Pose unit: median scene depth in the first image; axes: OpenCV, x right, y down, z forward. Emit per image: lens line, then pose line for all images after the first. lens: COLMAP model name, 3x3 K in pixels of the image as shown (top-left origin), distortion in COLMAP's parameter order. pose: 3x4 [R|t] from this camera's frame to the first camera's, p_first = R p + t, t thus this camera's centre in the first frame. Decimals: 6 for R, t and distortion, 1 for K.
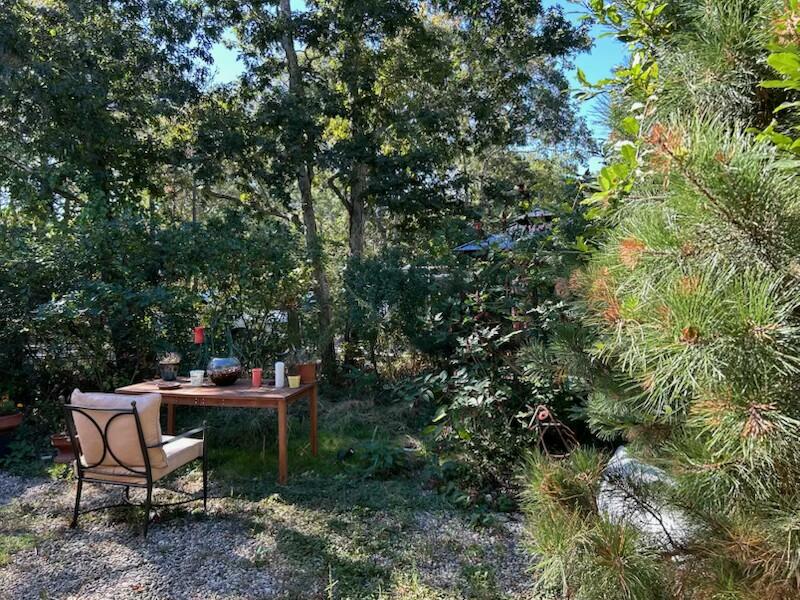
lens RADIAL K [[601.4, 0, 401.0], [0, 601.4, 297.5], [0, 0, 1]] dist [0.051537, -0.055771]
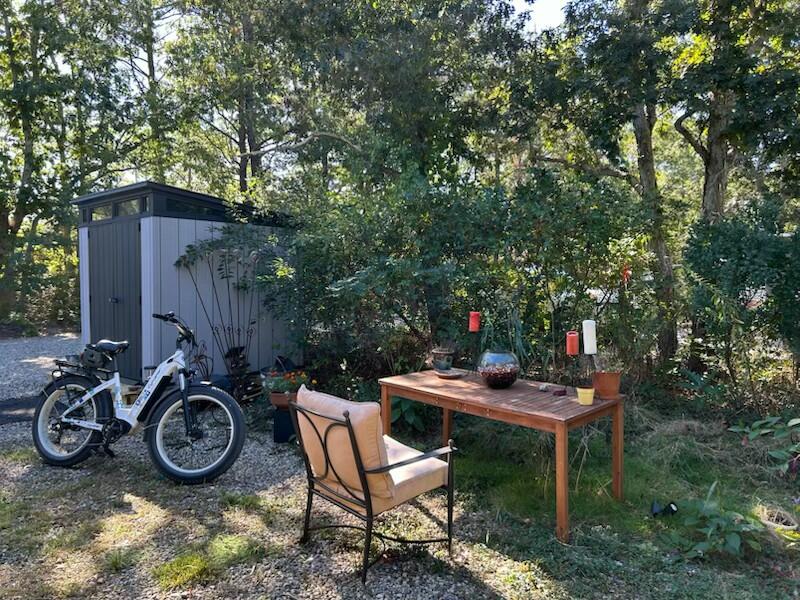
lens RADIAL K [[601.4, 0, 399.4], [0, 601.4, 303.3], [0, 0, 1]] dist [0.051537, -0.055771]
pose [[0.840612, 0.036440, -0.540410, 0.016375], [-0.007664, 0.998435, 0.055402, -0.005934], [0.541583, -0.042430, 0.839576, 0.241161]]
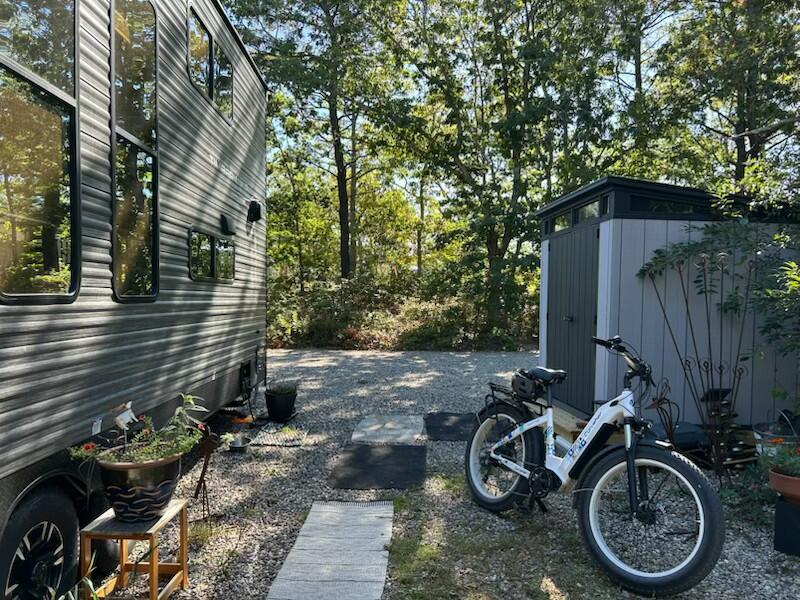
lens RADIAL K [[601.4, 0, 397.7], [0, 601.4, 307.1], [0, 0, 1]] dist [0.051537, -0.055771]
pose [[0.234698, 0.034432, -0.971458, -0.146727], [-0.012152, 0.999398, 0.032486, 0.007041], [0.971992, 0.004181, 0.234975, 0.398971]]
